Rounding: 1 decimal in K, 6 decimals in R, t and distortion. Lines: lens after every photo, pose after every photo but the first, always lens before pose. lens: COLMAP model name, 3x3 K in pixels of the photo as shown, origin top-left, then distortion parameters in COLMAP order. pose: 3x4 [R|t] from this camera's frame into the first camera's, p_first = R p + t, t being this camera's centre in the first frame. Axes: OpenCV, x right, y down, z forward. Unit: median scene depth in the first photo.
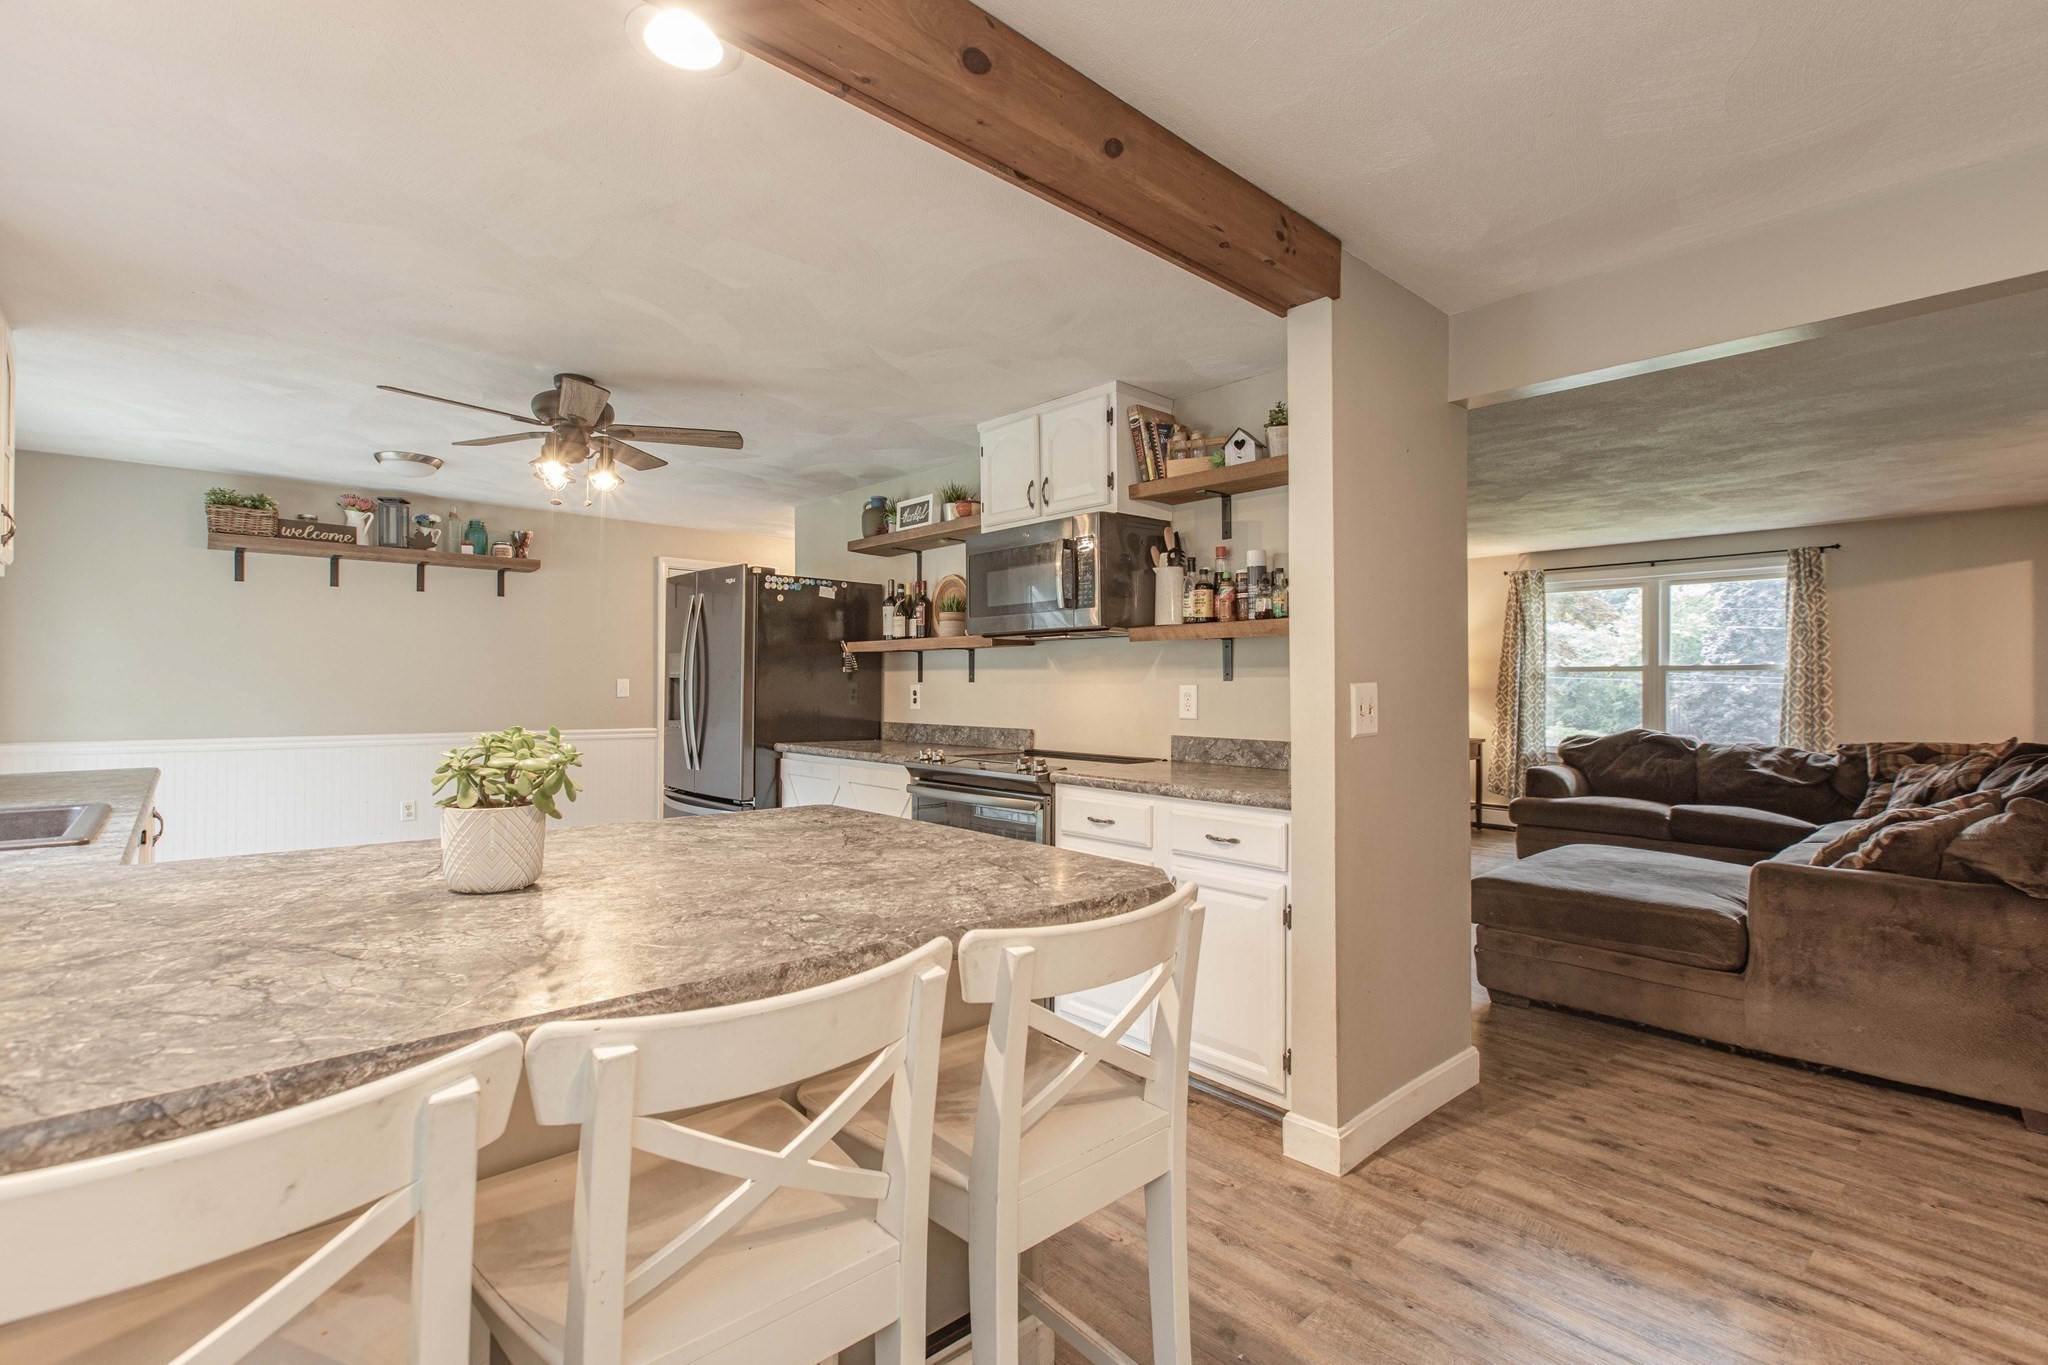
lens RADIAL K [[925.8, 0, 1020.0], [0, 925.8, 685.2], [0, 0, 1]] dist [-0.001438, -0.000230]
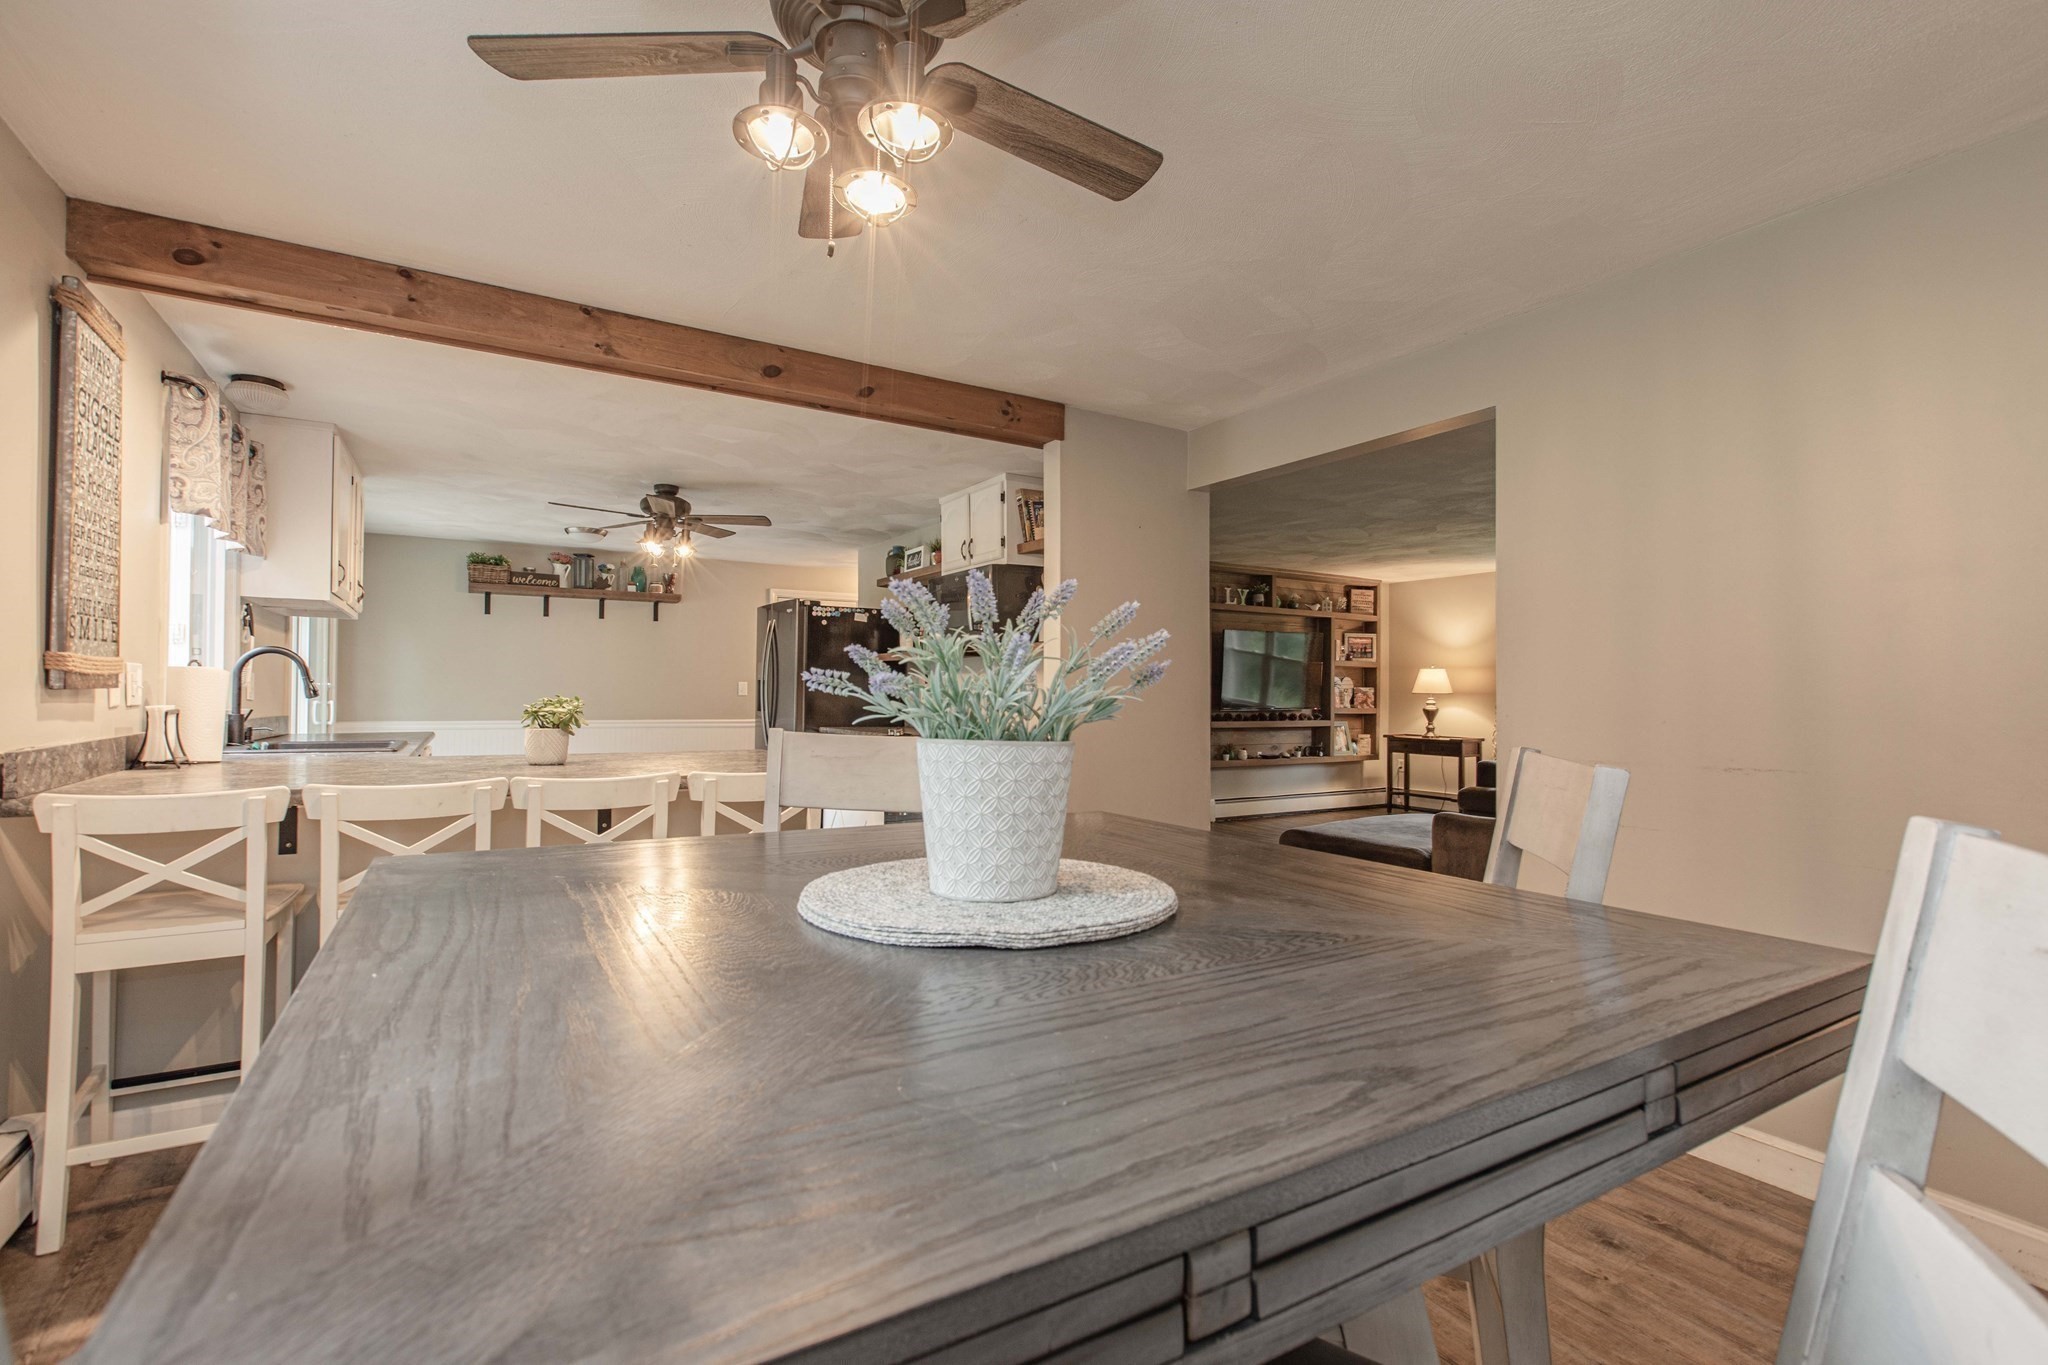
lens RADIAL K [[925.8, 0, 1029.2], [0, 925.8, 682.6], [0, 0, 1]] dist [-0.001438, -0.000230]
pose [[0.981619, 0.000259, -0.190853, 0.319014], [-0.002380, 0.999938, -0.010884, 0.011133], [0.190838, 0.011138, 0.981558, -0.314325]]
